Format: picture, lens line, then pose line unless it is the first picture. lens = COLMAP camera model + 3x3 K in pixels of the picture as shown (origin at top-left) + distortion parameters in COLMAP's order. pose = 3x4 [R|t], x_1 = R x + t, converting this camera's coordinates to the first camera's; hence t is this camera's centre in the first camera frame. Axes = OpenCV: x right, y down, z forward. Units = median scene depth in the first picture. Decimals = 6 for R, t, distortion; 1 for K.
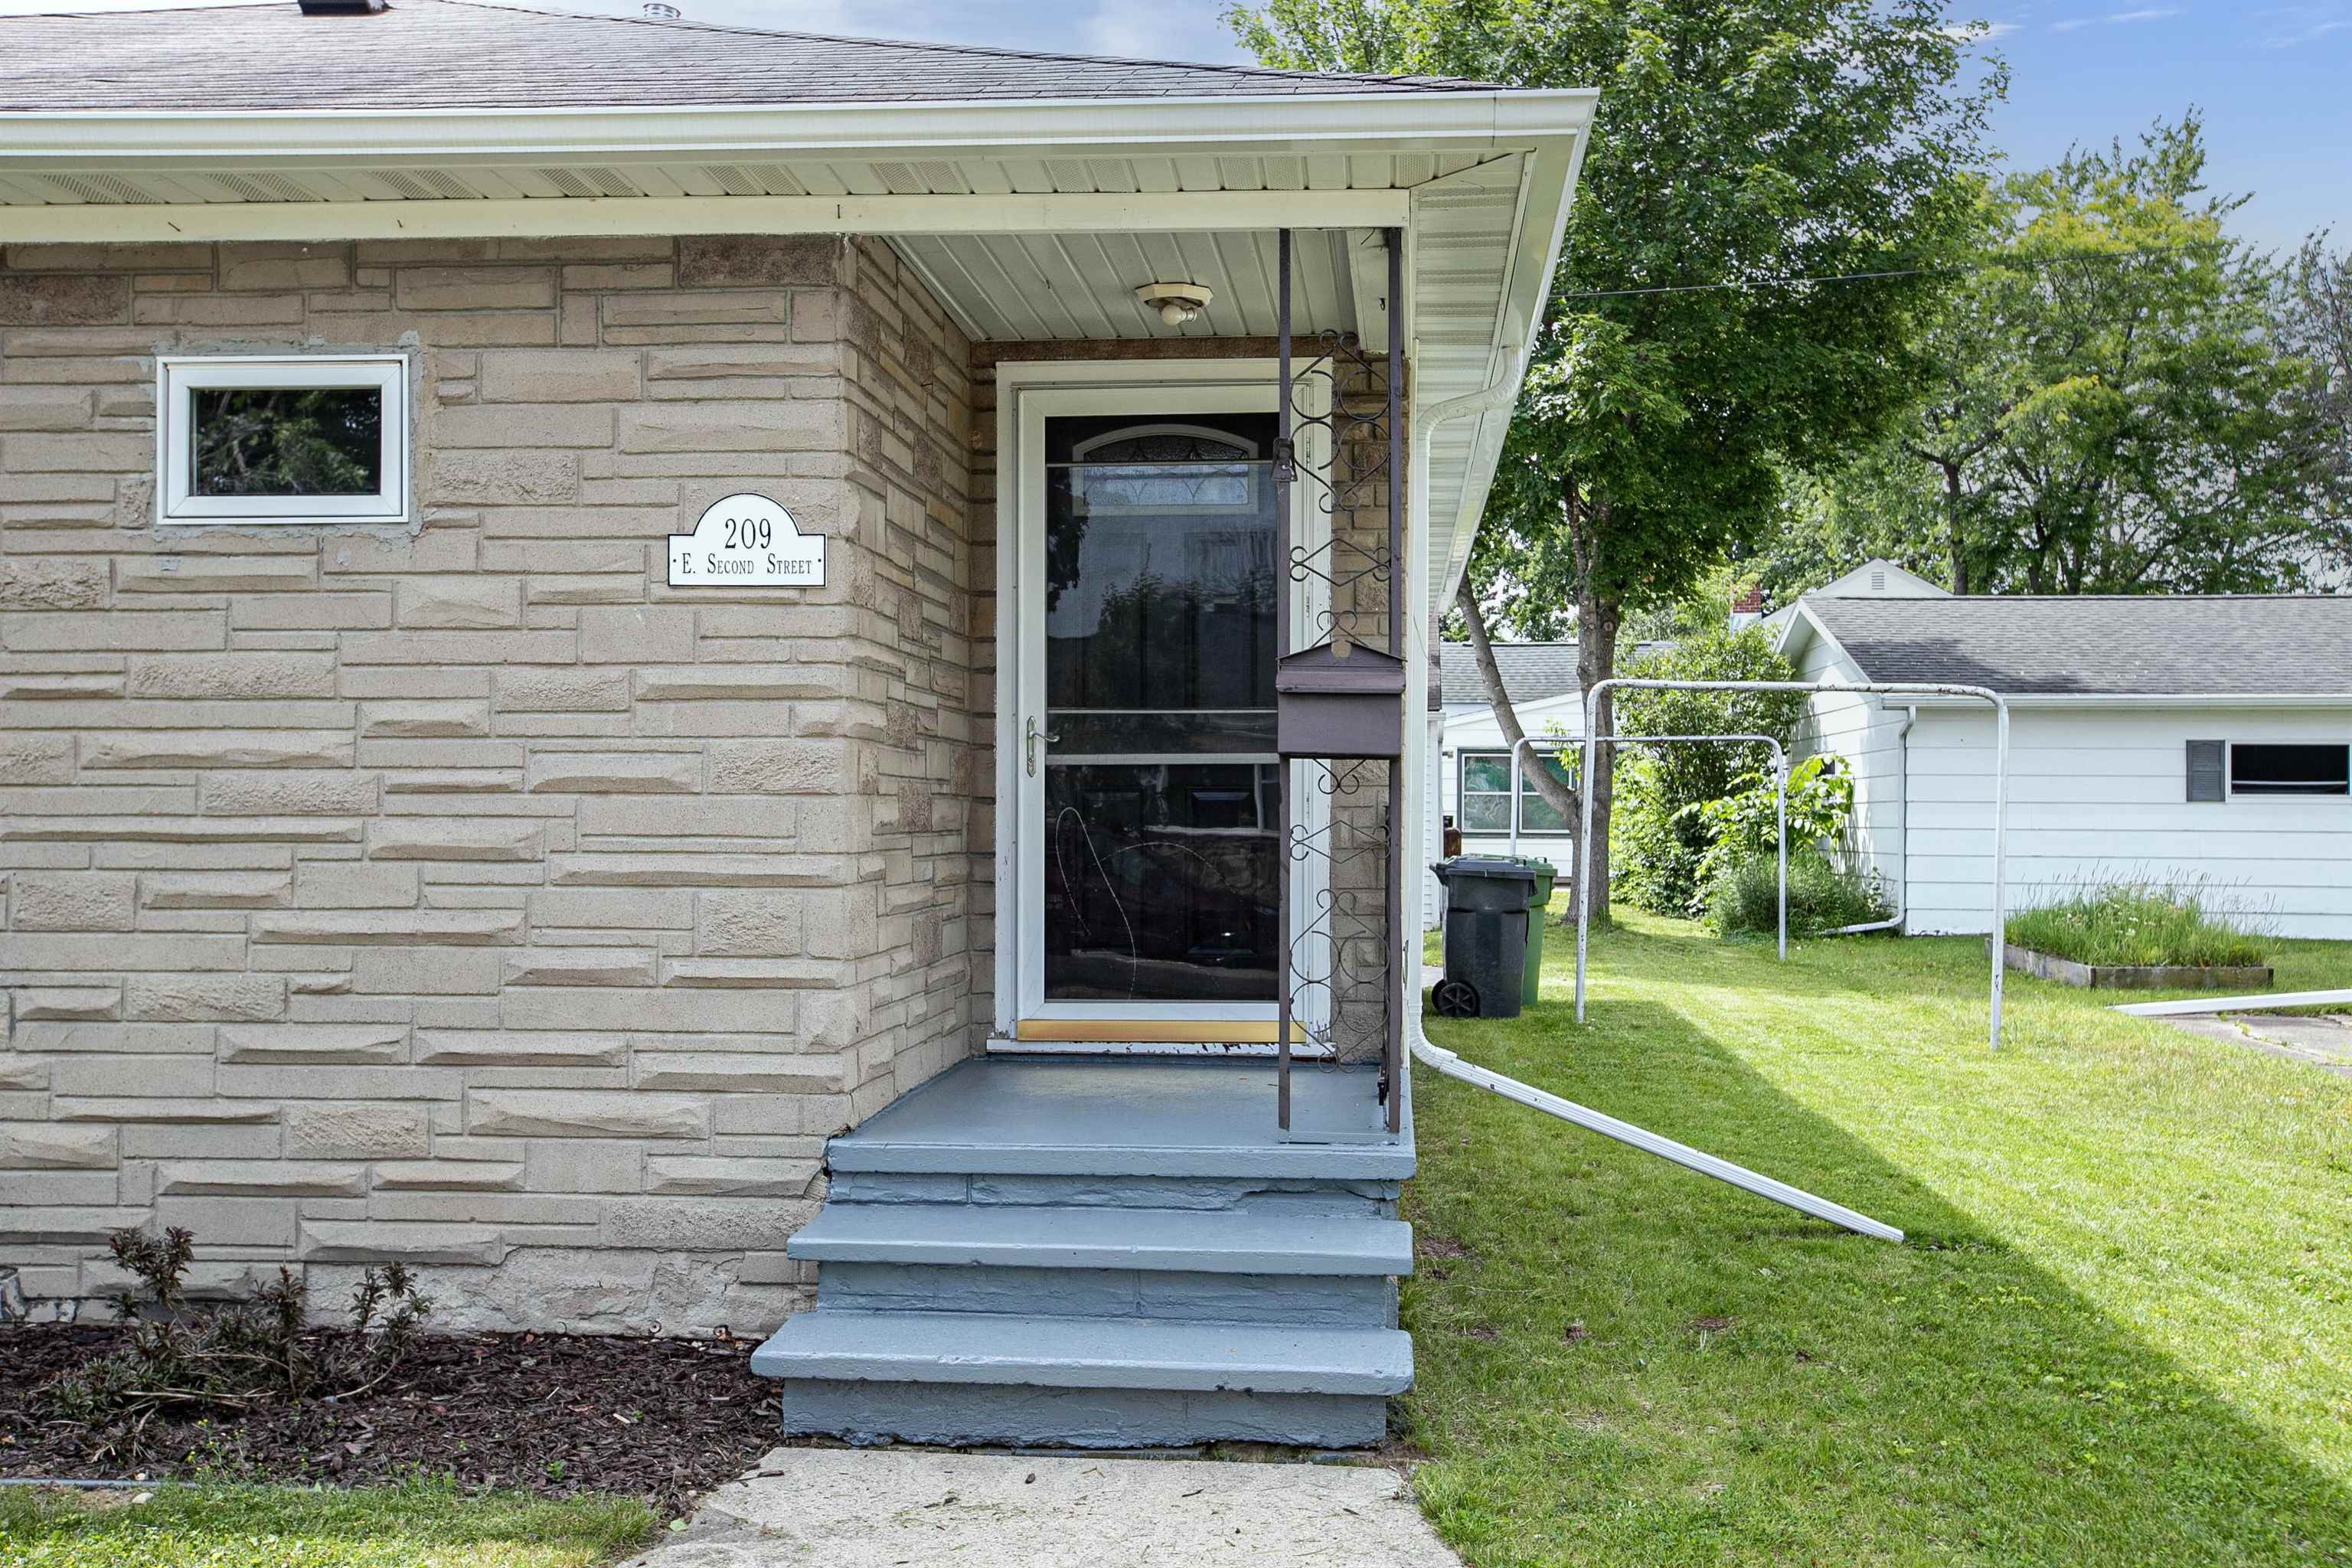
lens RADIAL K [[2251.7, 0, 1180.2], [0, 2251.7, 790.2], [0, 0, 1]] dist [0.033975, 0.000000]
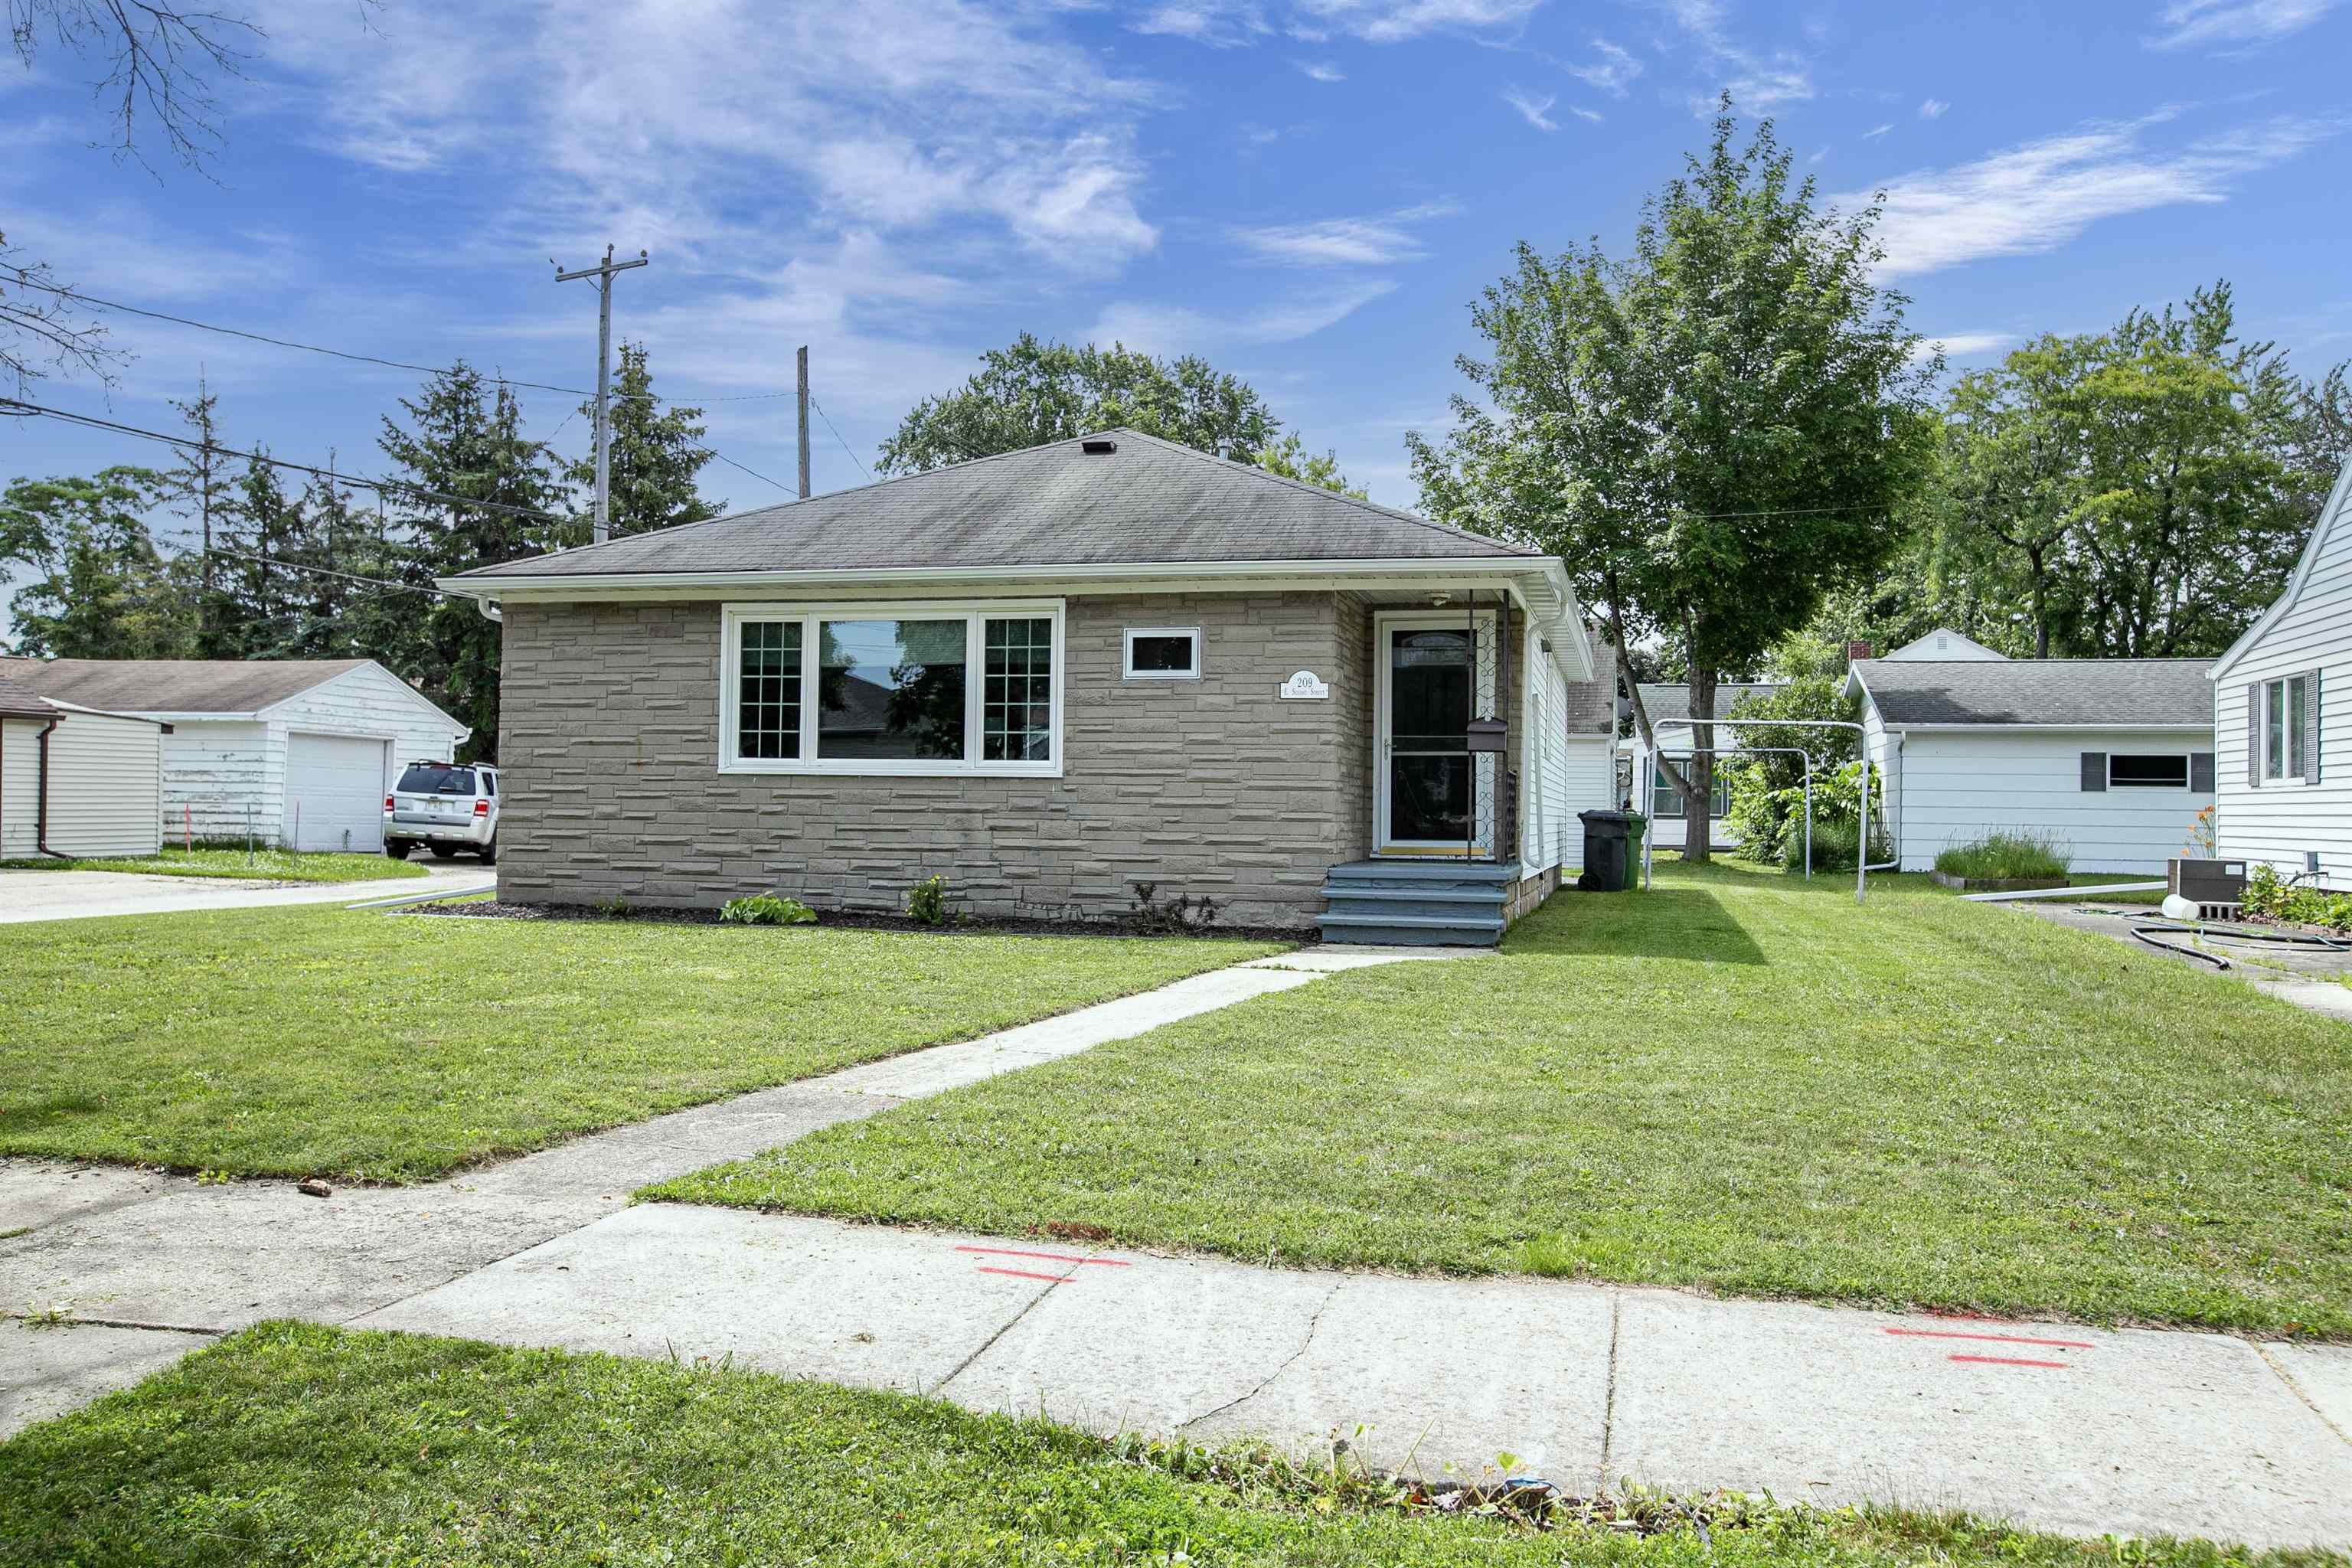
lens RADIAL K [[1878.6, 0, 1180.0], [0, 1878.6, 774.6], [0, 0, 1]] dist [-0.014707, 0.090574]
pose [[0.988990, 0.005981, -0.147863, 0.031462], [-0.007544, 0.999921, -0.010009, 0.046638], [0.147791, 0.011014, 0.988957, -1.655899]]
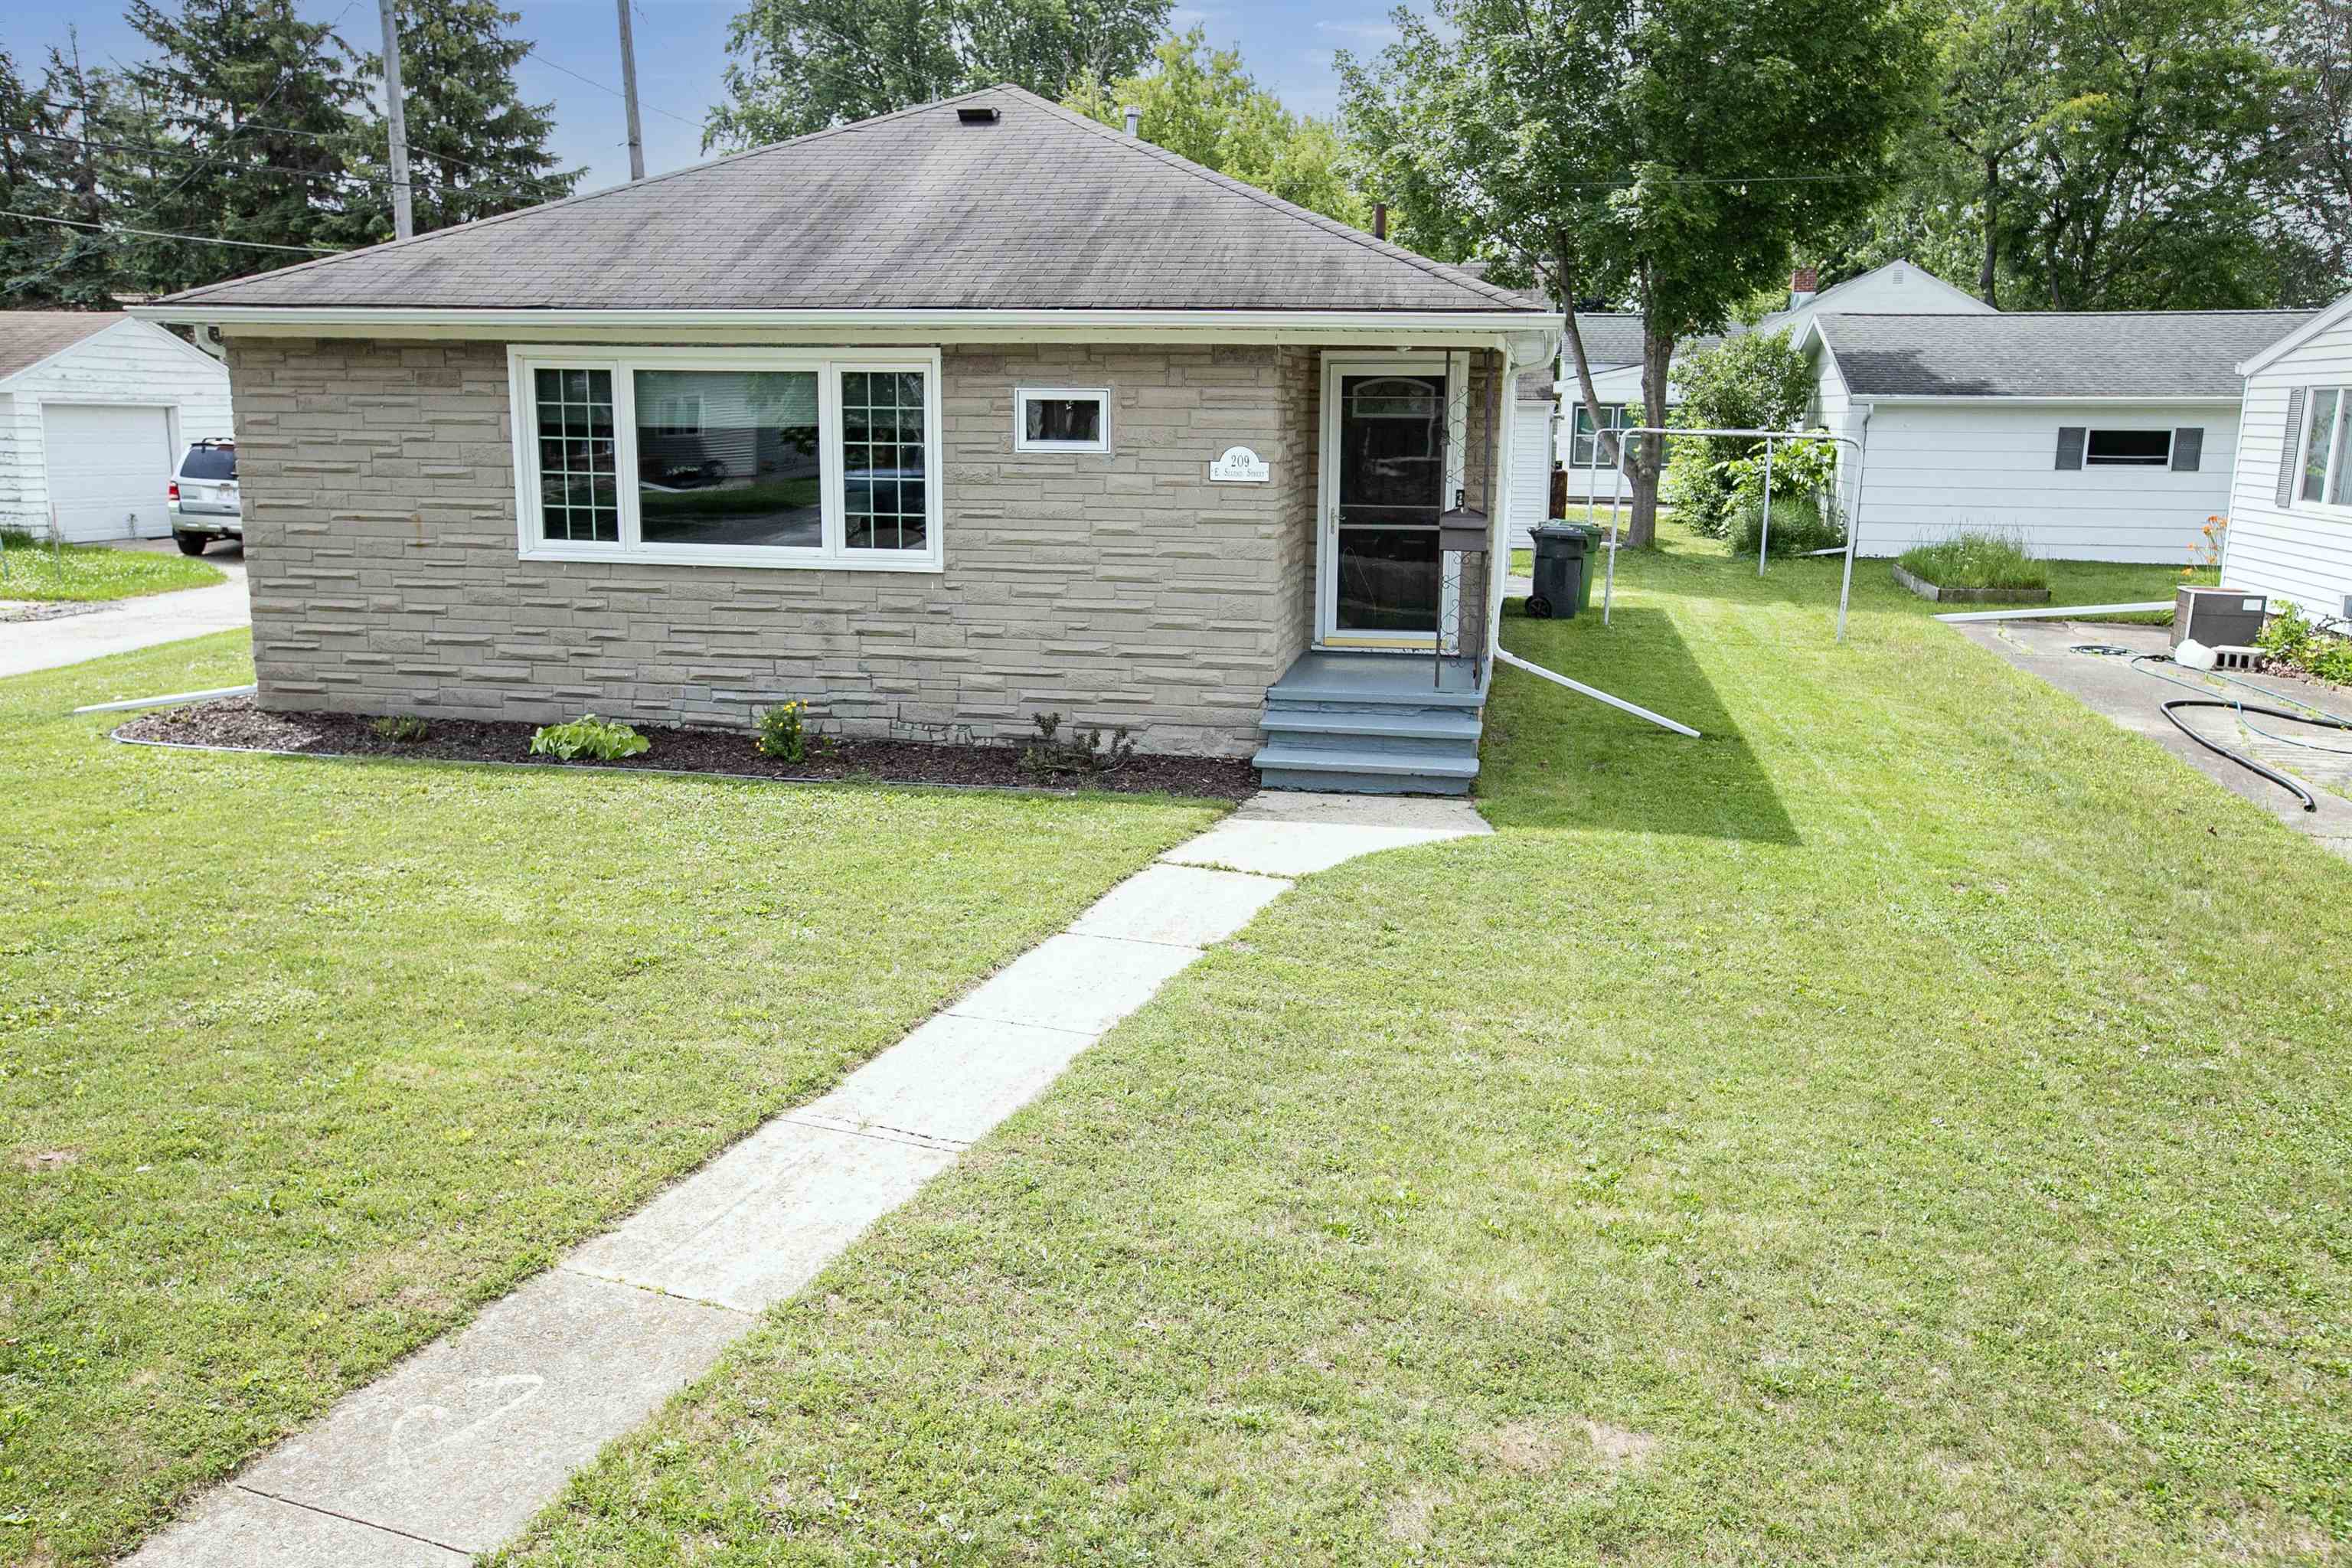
lens RADIAL K [[1878.6, 0, 1181.3], [0, 1878.6, 786.3], [0, 0, 1]] dist [-0.014707, 0.090574]
pose [[0.995840, 0.024175, -0.087856, -0.055555], [-0.005050, 0.977324, 0.211690, -0.199565], [0.090981, -0.210365, 0.973380, -1.189596]]
